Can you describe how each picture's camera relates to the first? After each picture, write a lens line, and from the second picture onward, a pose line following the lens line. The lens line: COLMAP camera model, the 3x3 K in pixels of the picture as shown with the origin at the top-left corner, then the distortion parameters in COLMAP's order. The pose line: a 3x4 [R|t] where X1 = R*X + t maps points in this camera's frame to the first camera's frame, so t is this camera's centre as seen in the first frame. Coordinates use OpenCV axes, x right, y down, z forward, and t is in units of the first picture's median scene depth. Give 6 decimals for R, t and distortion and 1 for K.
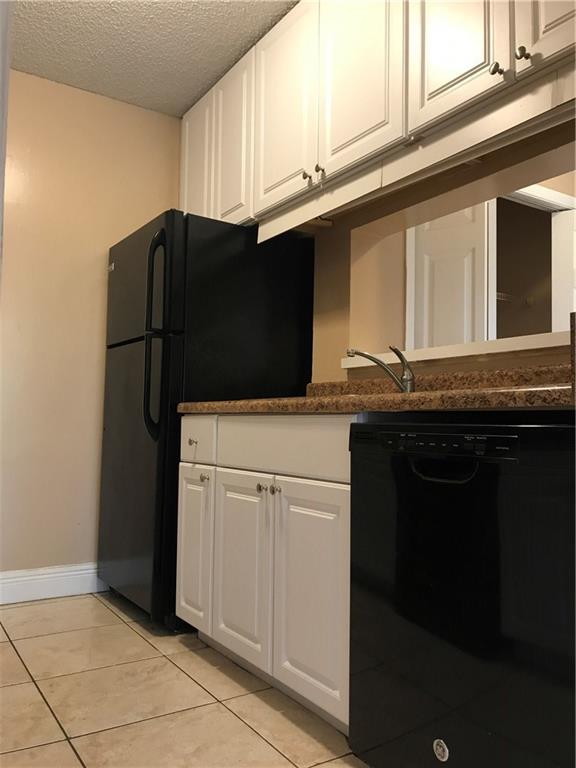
lens RADIAL K [[637.8, 0, 284.4], [0, 637.8, 387.3], [0, 0, 1]] dist [0.007184, -0.009107]
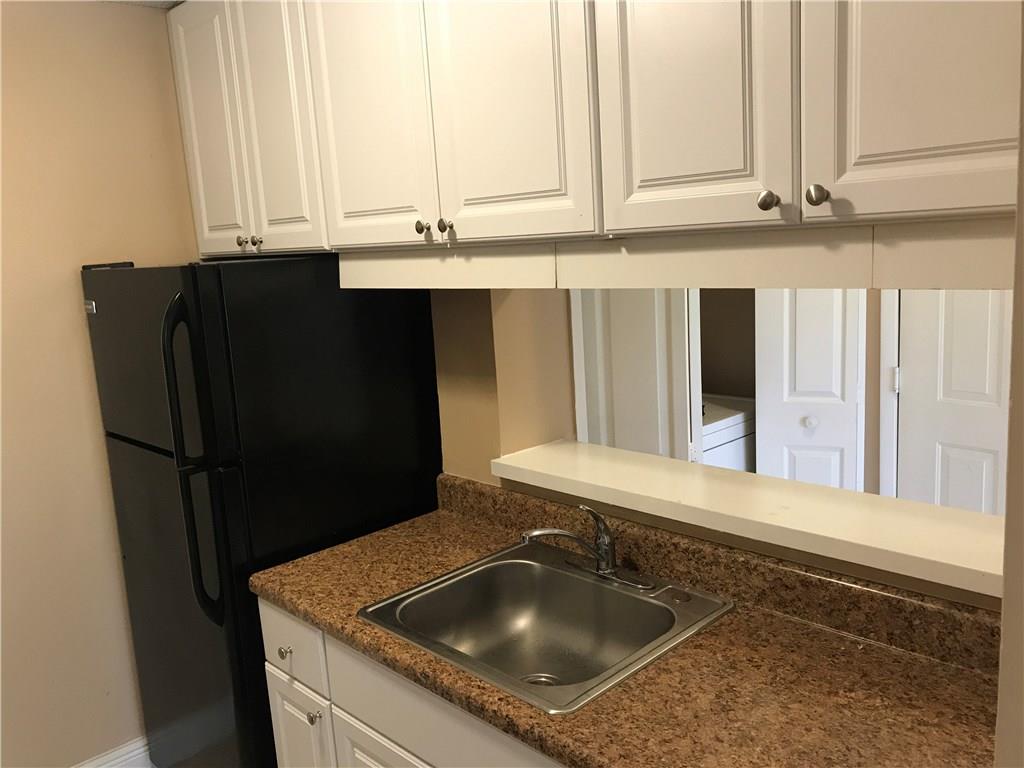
lens RADIAL K [[850.4, 0, 515.6], [0, 850.4, 382.6], [0, 0, 1]] dist [0.007184, -0.009107]
pose [[0.978129, -0.109425, 0.176891, -0.035714], [0.068025, 0.971957, 0.225104, -0.346810], [-0.196562, -0.208148, 0.958143, 0.170052]]
